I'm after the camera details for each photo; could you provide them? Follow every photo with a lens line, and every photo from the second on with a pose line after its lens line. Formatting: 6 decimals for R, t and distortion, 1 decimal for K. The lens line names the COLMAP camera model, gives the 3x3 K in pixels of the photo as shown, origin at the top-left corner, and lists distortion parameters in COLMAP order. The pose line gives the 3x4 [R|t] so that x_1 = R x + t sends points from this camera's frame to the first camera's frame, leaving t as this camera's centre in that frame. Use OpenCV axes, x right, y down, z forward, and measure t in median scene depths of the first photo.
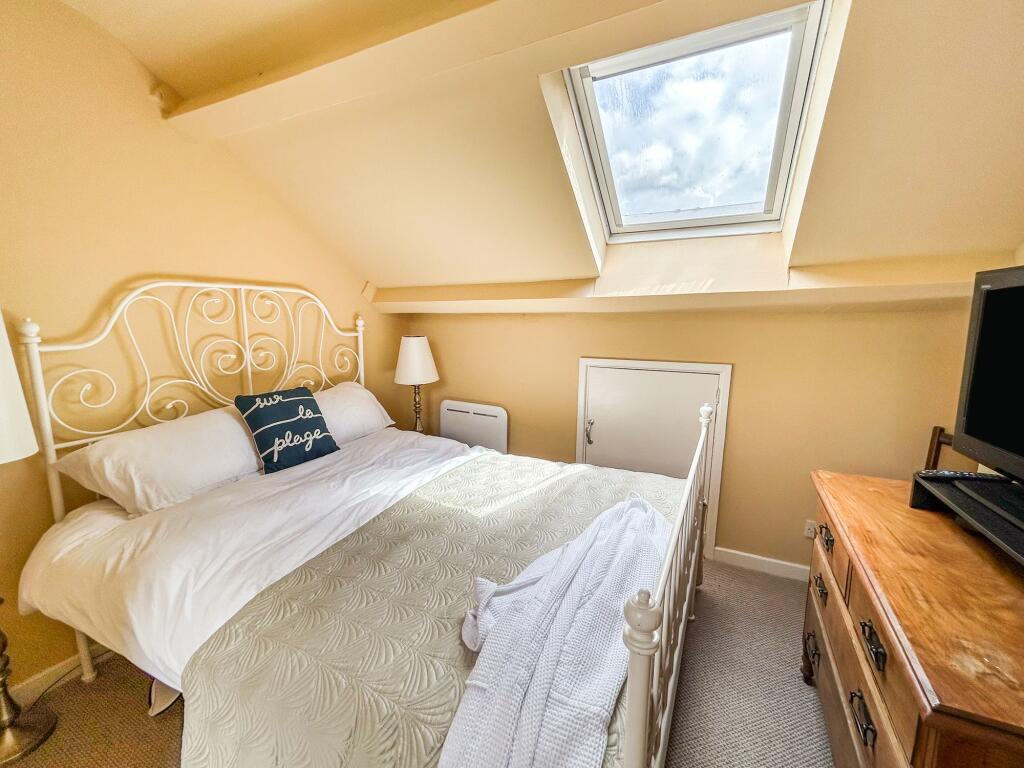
lens RADIAL K [[431.8, 0, 512.0], [0, 431.8, 384.0], [0, 0, 1]] dist [0.000159, 0.000301]
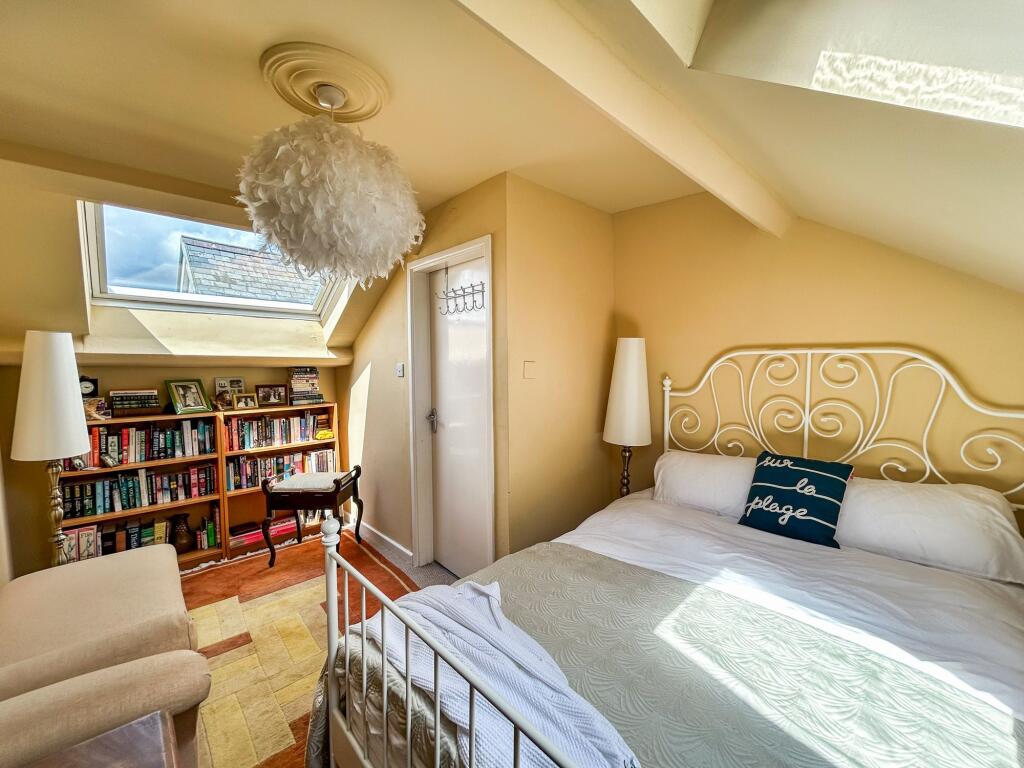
lens RADIAL K [[411.6, 0, 512.0], [0, 411.6, 384.0], [0, 0, 1]] dist [-0.001616, -0.000161]
pose [[-0.336340, 0.041358, -0.940832, 0.544686], [-0.156432, 0.982702, 0.099121, -0.139418], [0.928658, 0.180514, -0.324052, 0.693750]]
